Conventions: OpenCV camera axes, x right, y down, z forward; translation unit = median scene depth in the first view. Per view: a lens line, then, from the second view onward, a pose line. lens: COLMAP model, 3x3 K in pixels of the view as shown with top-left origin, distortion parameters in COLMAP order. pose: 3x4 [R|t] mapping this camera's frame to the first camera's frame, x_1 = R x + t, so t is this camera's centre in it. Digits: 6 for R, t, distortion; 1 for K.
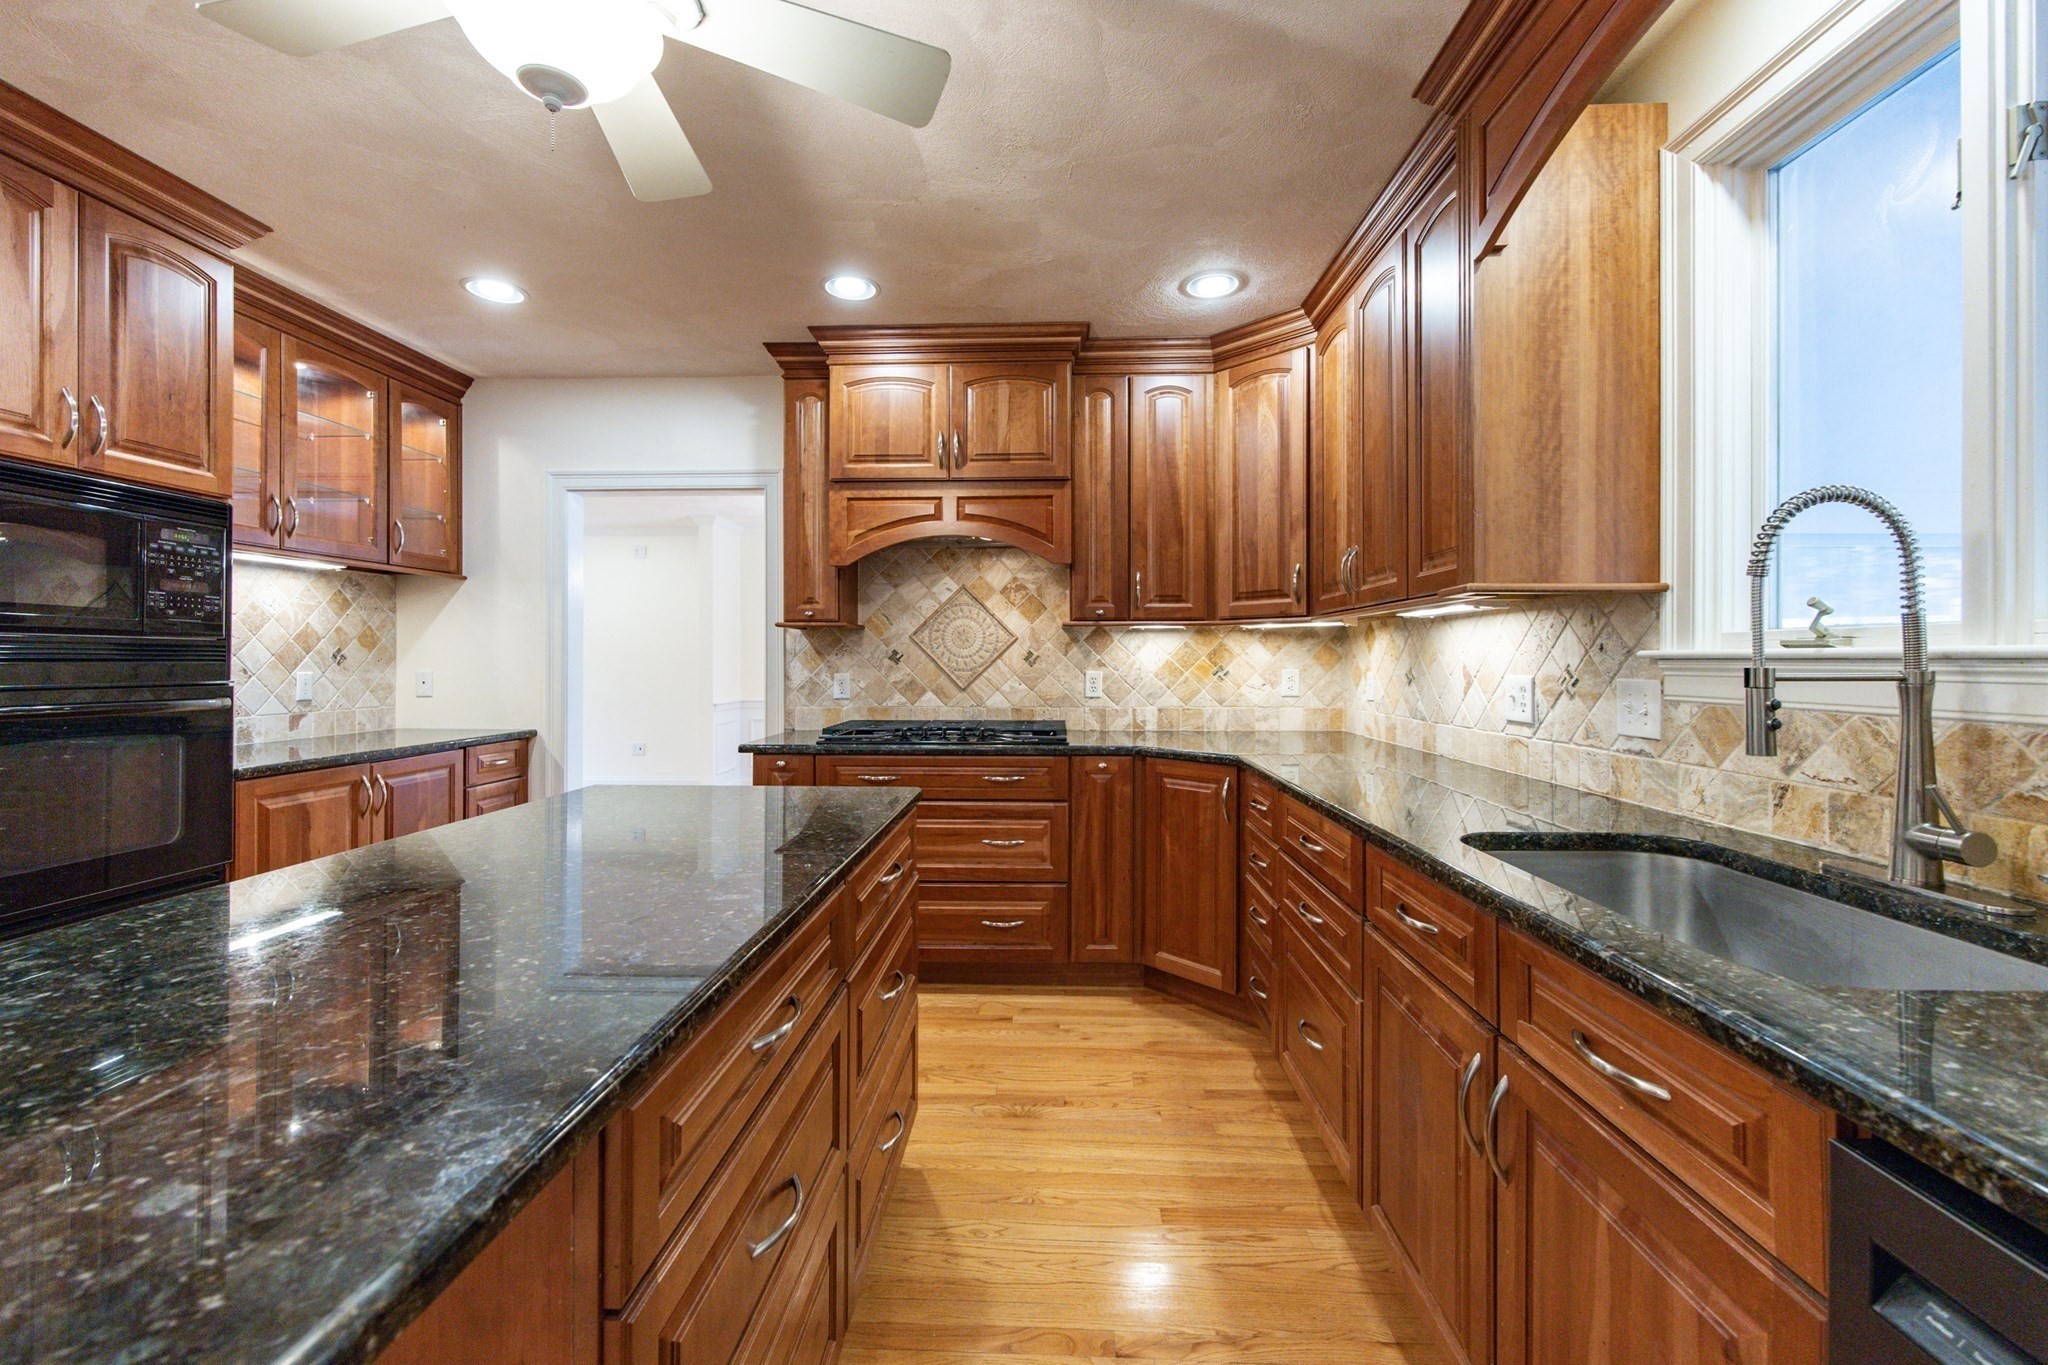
lens RADIAL K [[838.8, 0, 1024.6], [0, 838.8, 662.7], [0, 0, 1]] dist [-0.002453, -0.000395]
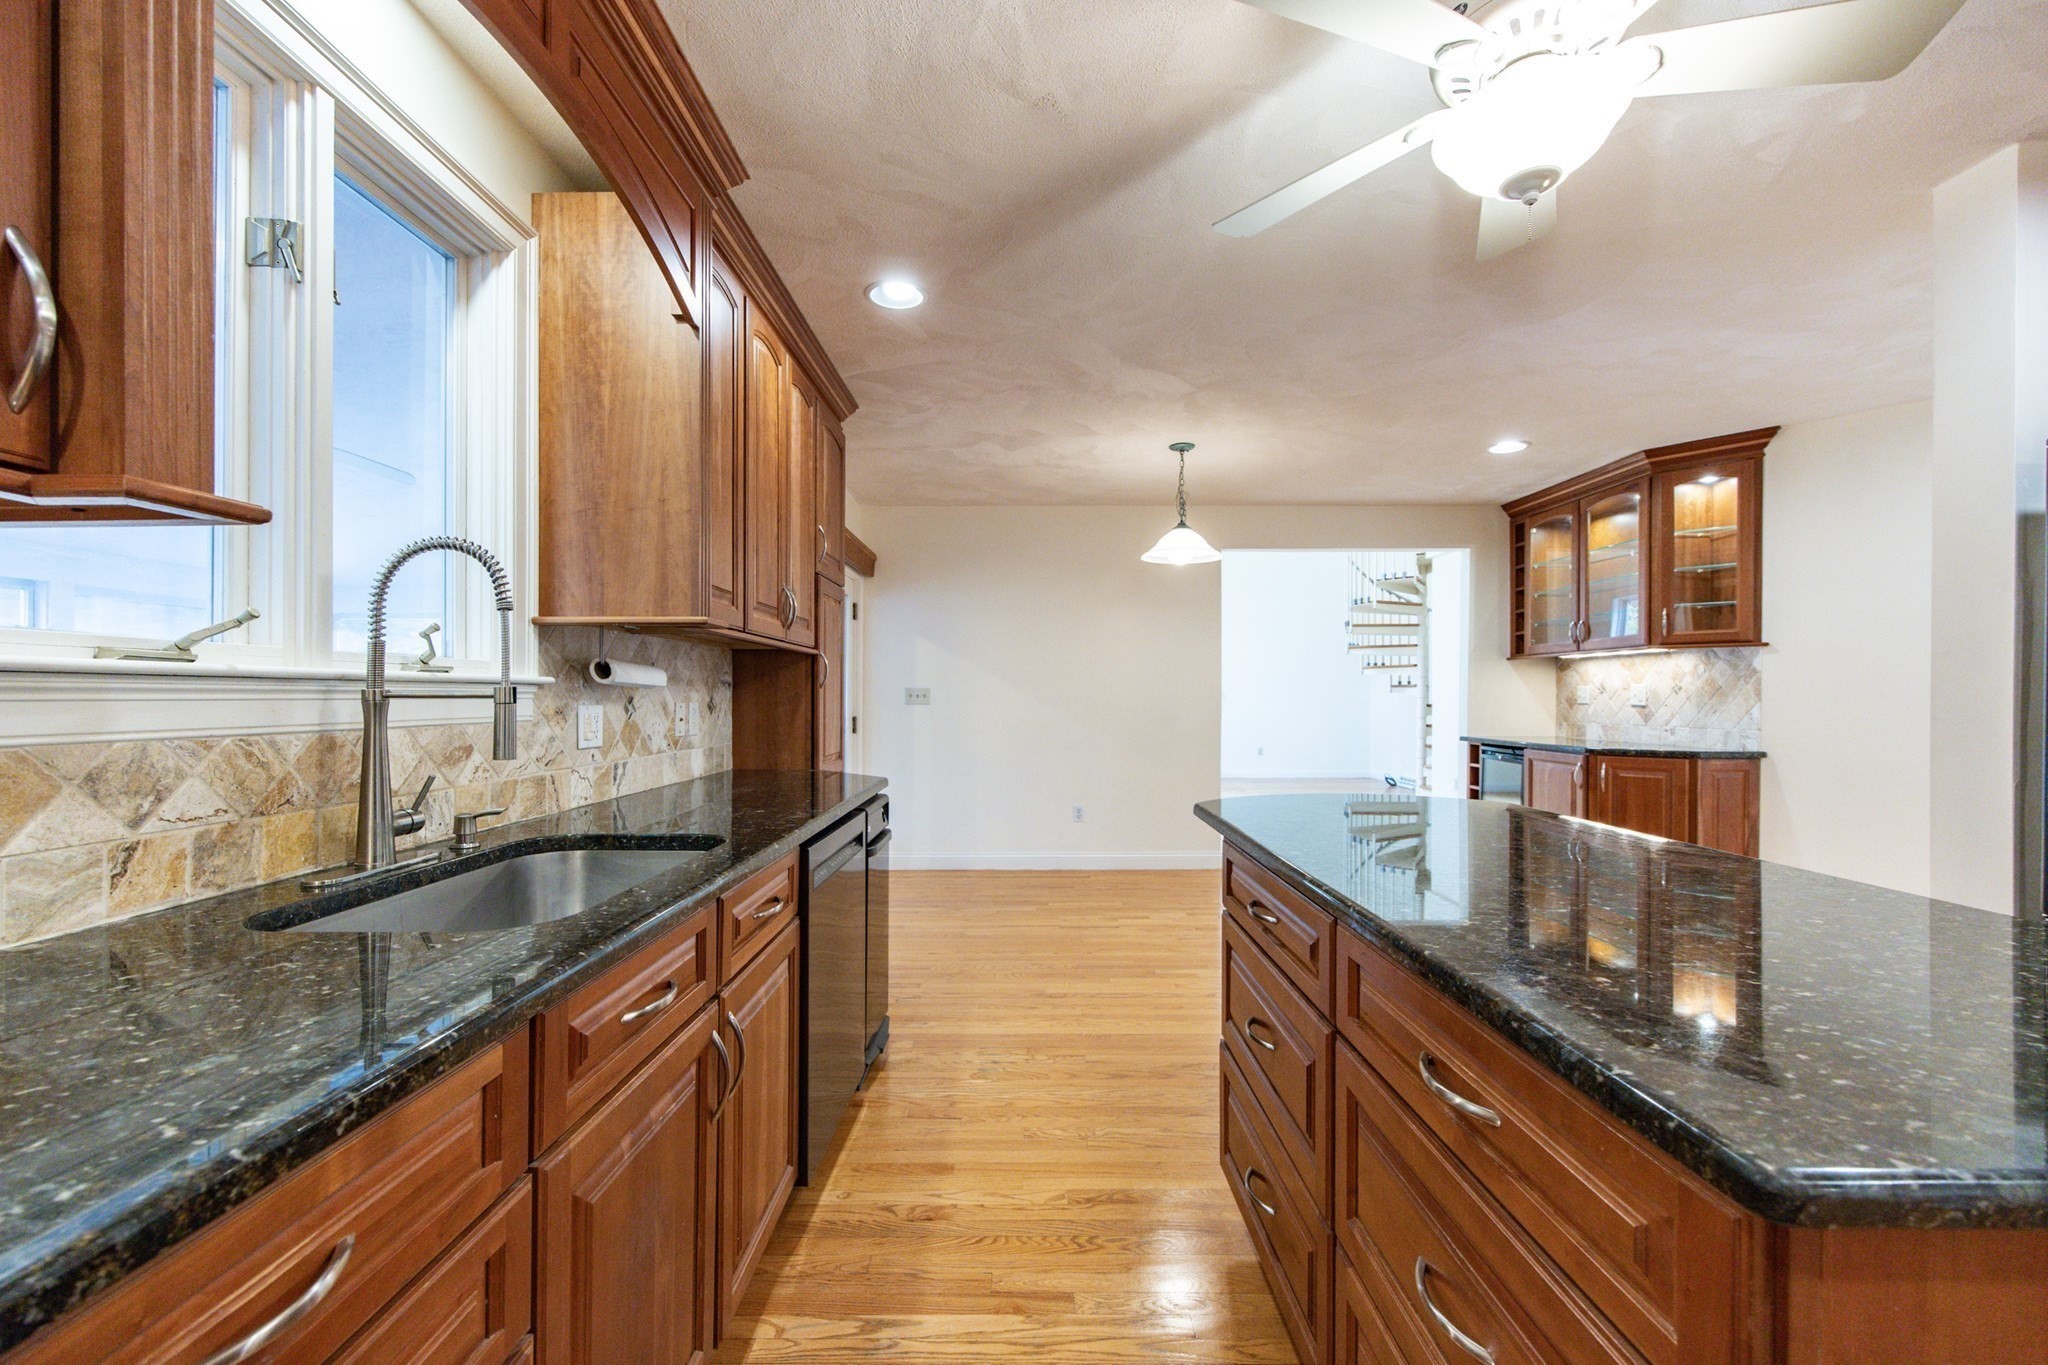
lens RADIAL K [[844.3, 0, 1014.9], [0, 844.3, 701.3], [0, 0, 1]] dist [-0.002059, -0.000470]
pose [[-0.999628, -0.003173, -0.027095, 0.067409], [-0.003374, 0.999967, 0.007390, 0.005295], [0.027070, 0.007479, -0.999606, 0.858287]]
